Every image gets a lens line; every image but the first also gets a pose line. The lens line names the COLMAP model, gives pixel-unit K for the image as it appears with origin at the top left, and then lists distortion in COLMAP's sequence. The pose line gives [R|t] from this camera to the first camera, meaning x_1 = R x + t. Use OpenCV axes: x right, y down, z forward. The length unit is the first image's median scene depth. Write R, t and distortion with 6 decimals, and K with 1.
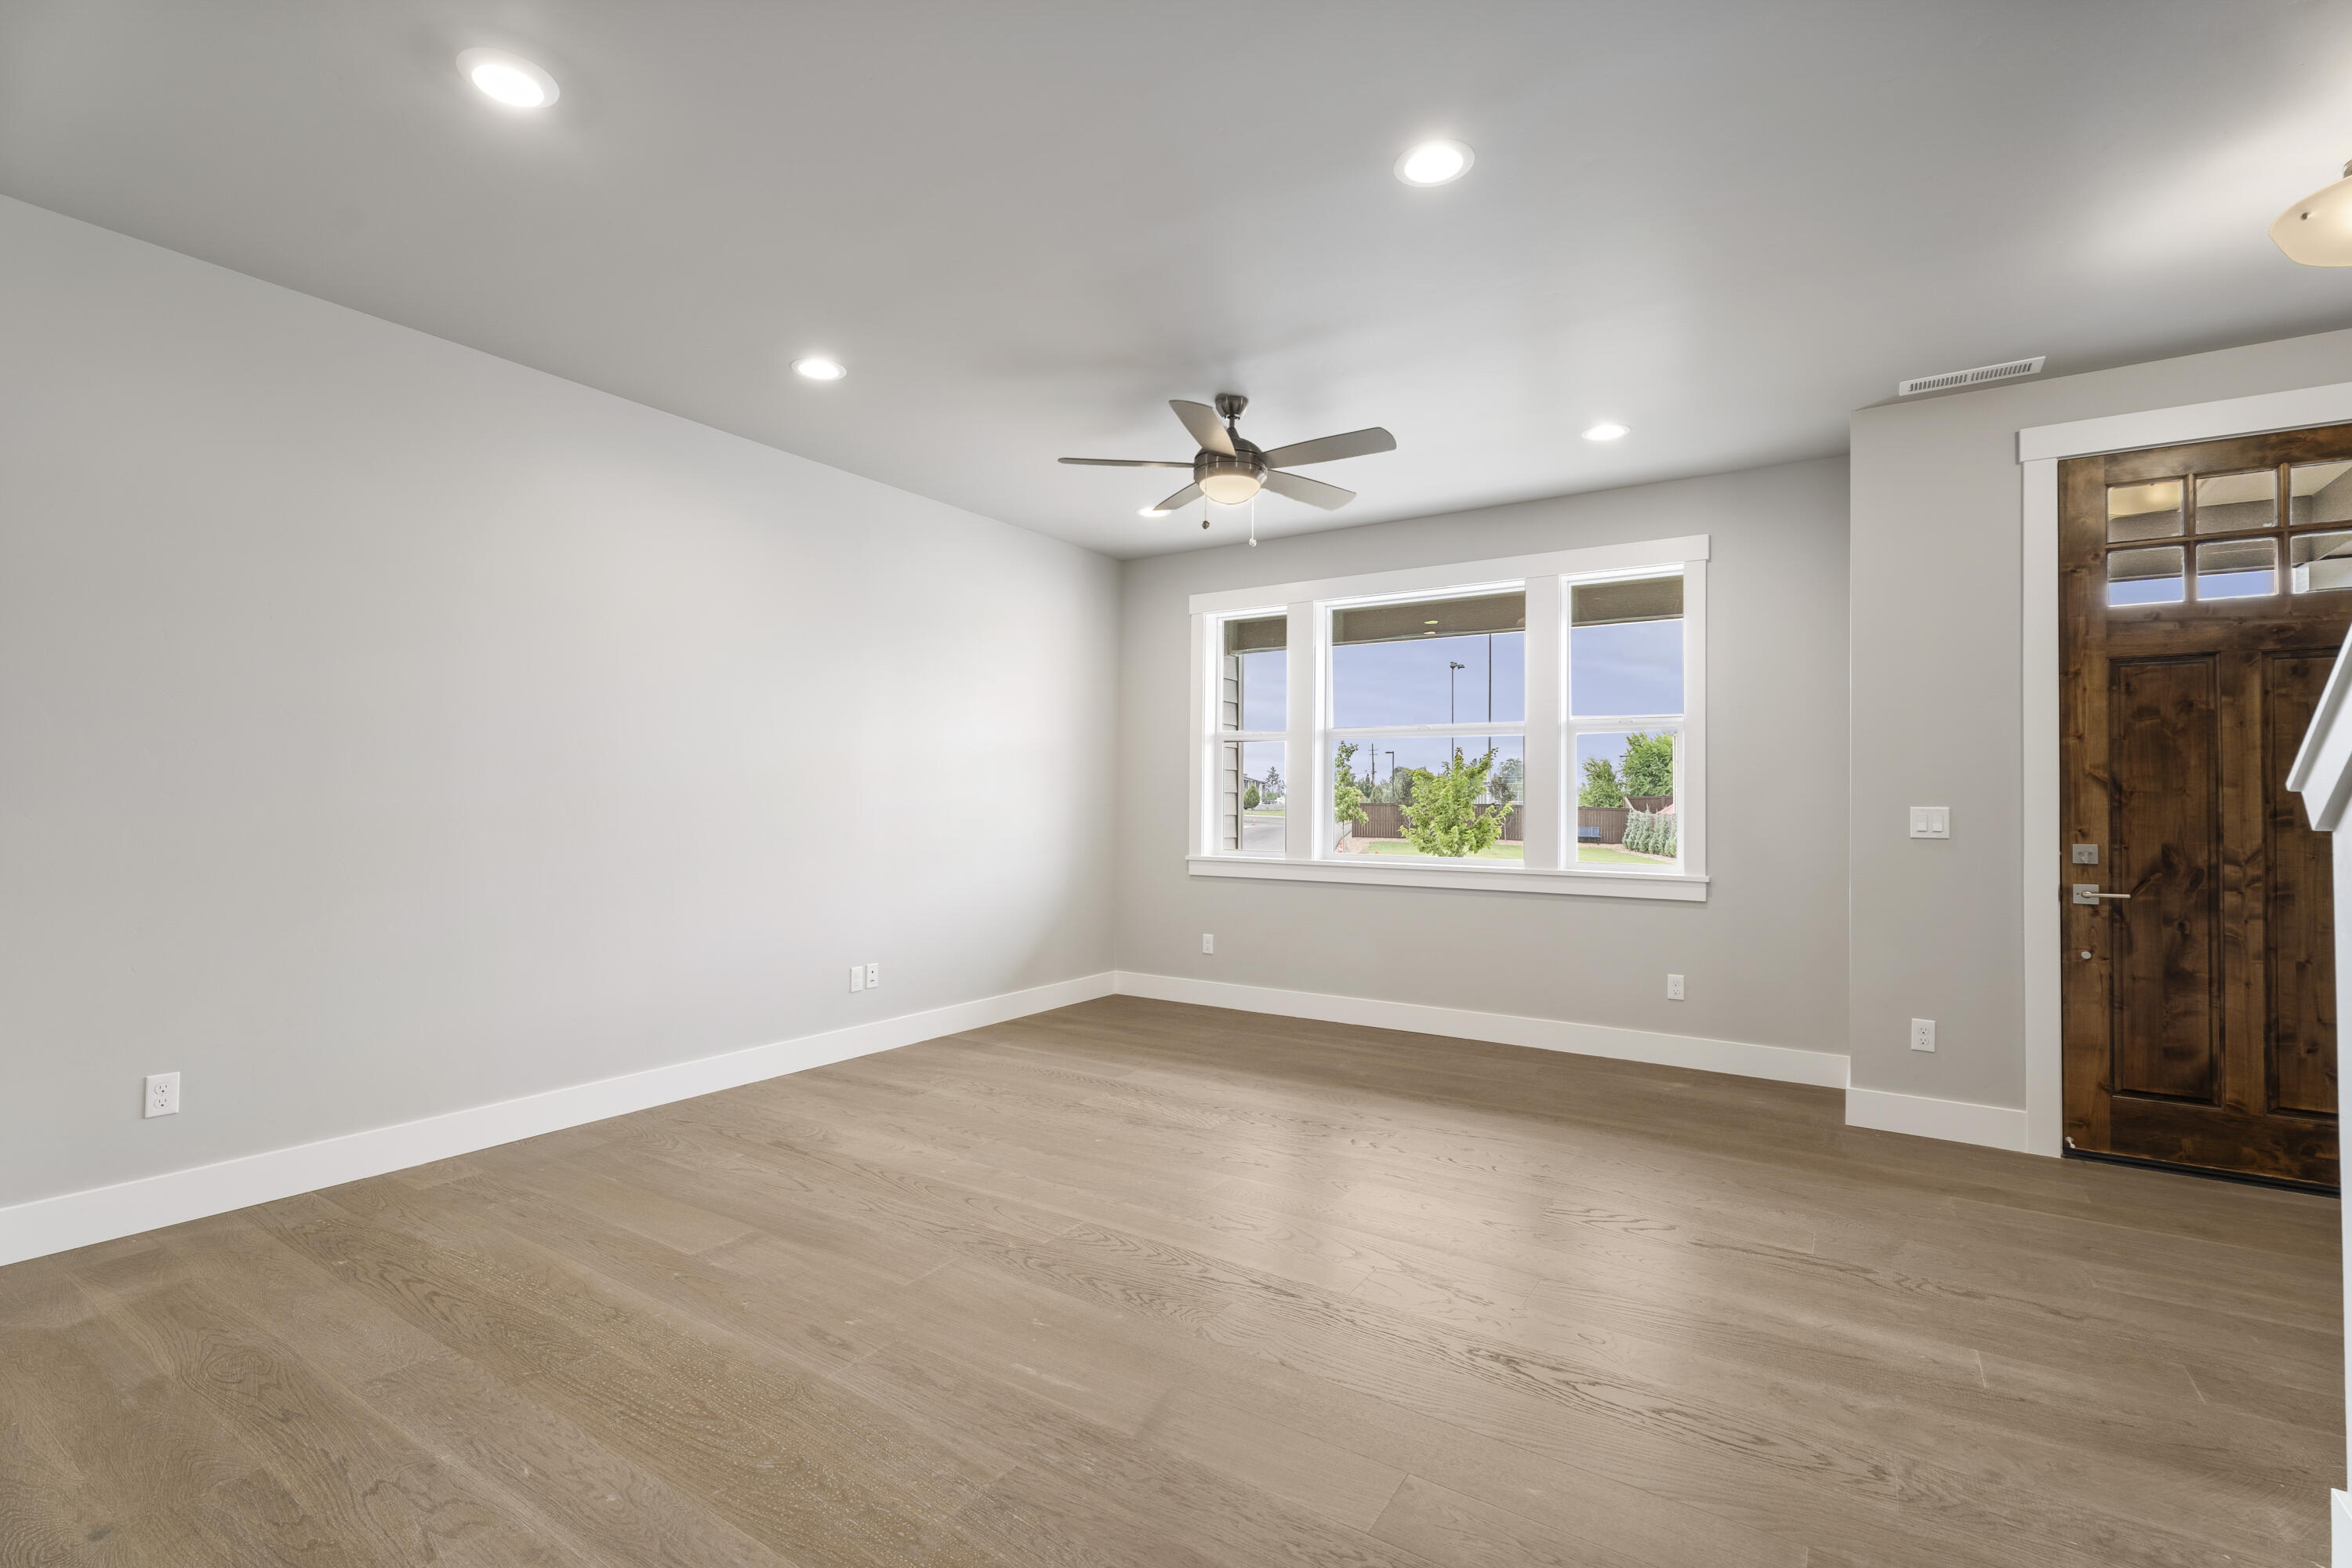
lens RADIAL K [[1071.5, 0, 1154.4], [0, 1071.5, 775.3], [0, 0, 1]] dist [0.001712, -0.002832]
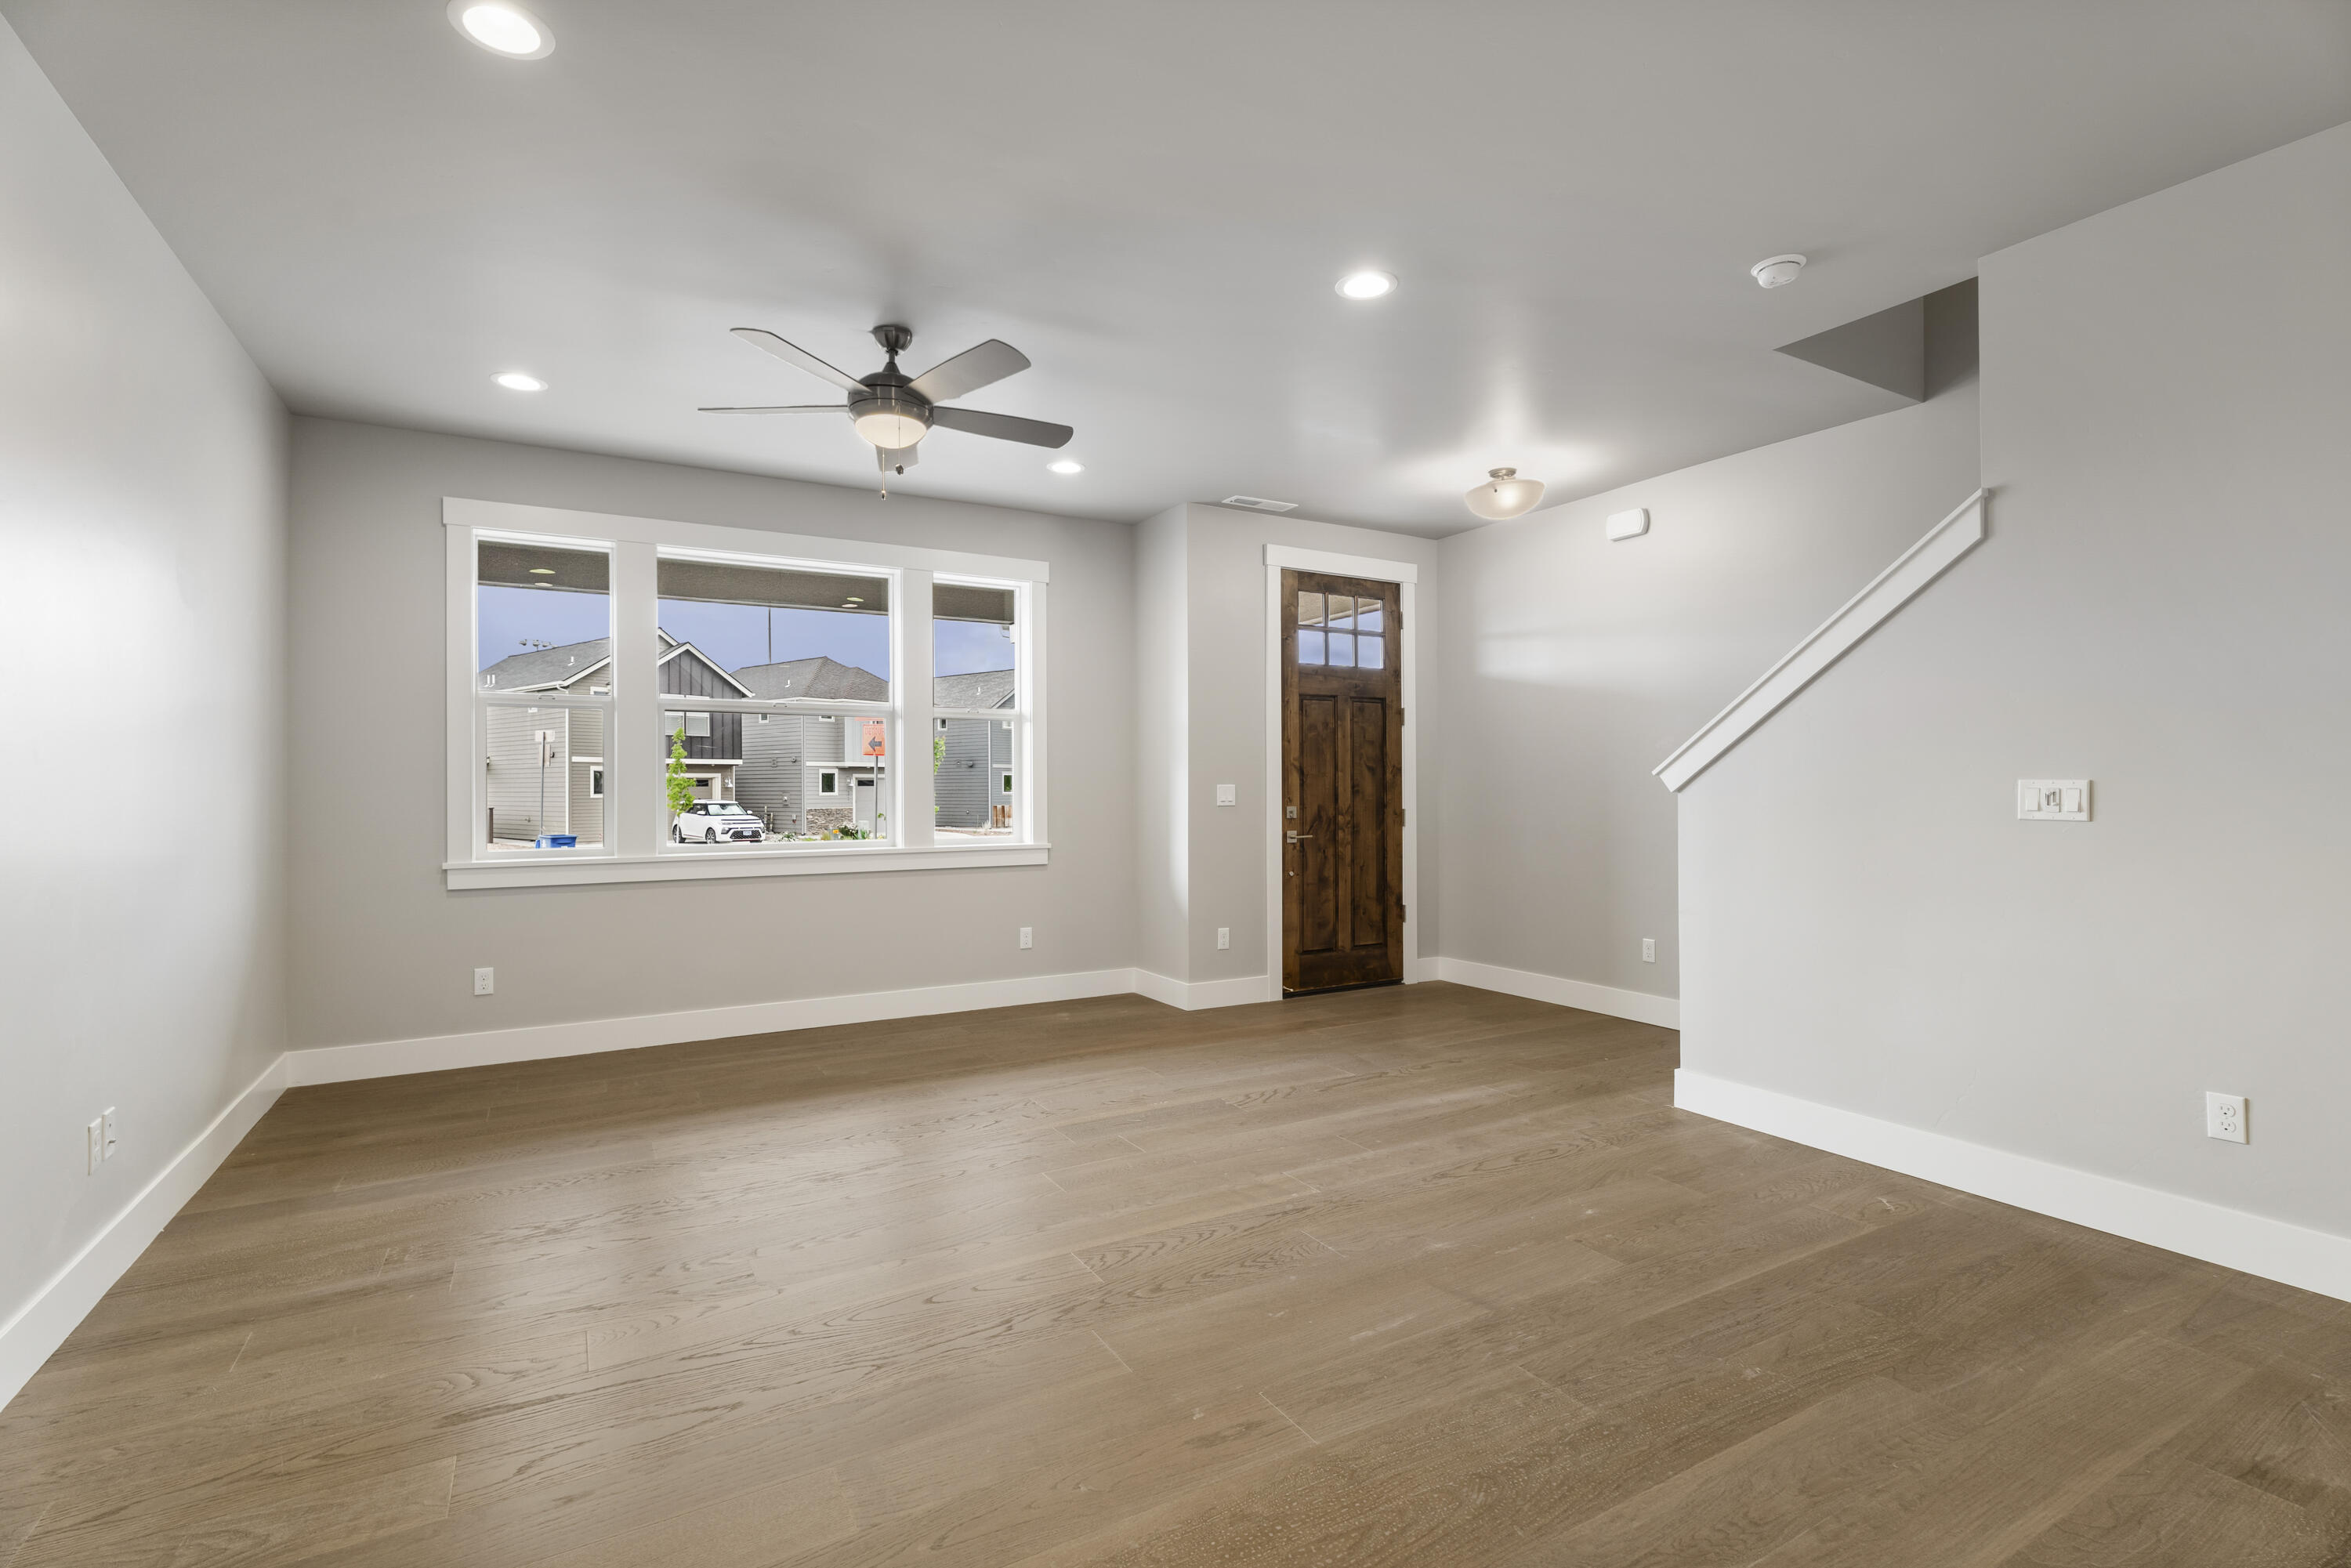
lens RADIAL K [[1071.0, 0, 1178.6], [0, 1071.0, 786.2], [0, 0, 1]] dist [0.001712, -0.002832]
pose [[0.435857, -0.010706, 0.899952, -0.666519], [-0.015479, 0.999692, 0.019389, 0.003805], [-0.899883, -0.022381, 0.435557, 0.427450]]
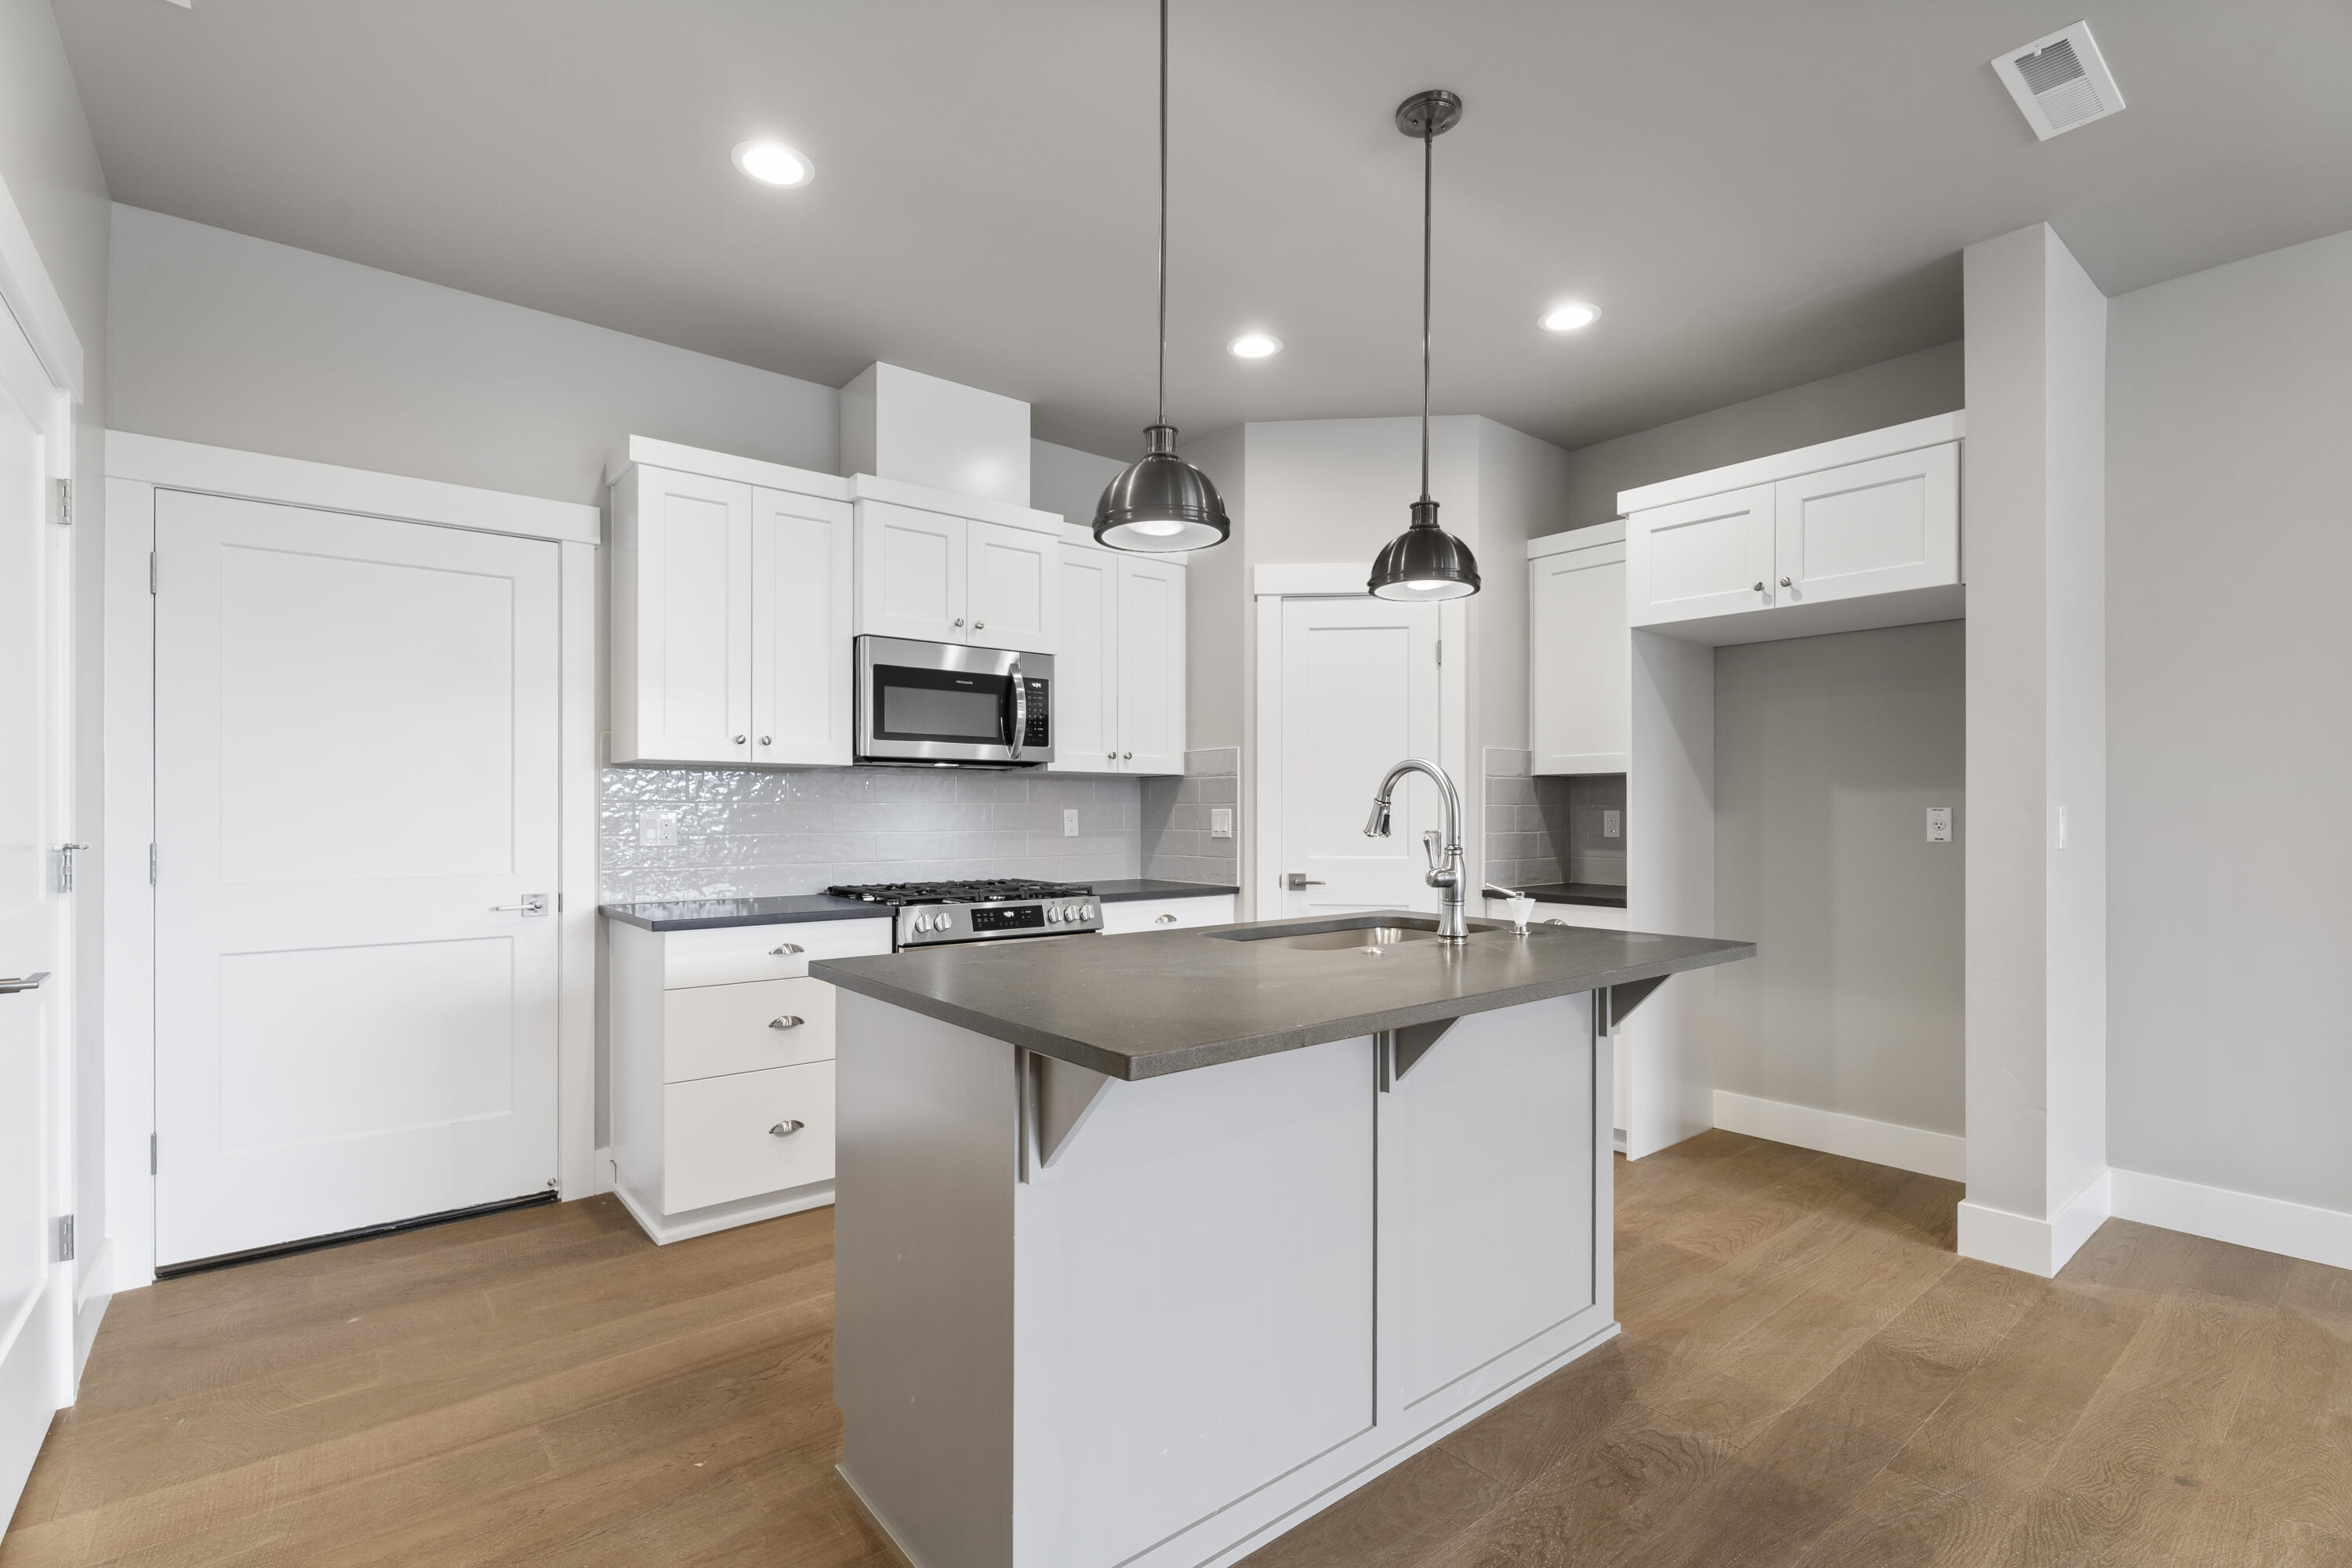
lens RADIAL K [[1071.5, 0, 1171.0], [0, 1071.5, 805.7], [0, 0, 1]] dist [0.001712, -0.002832]
pose [[-0.292815, -0.014270, -0.956063, 0.181354], [0.022550, 0.999507, -0.021825, 0.004033], [0.955903, -0.027949, -0.292349, 0.155454]]
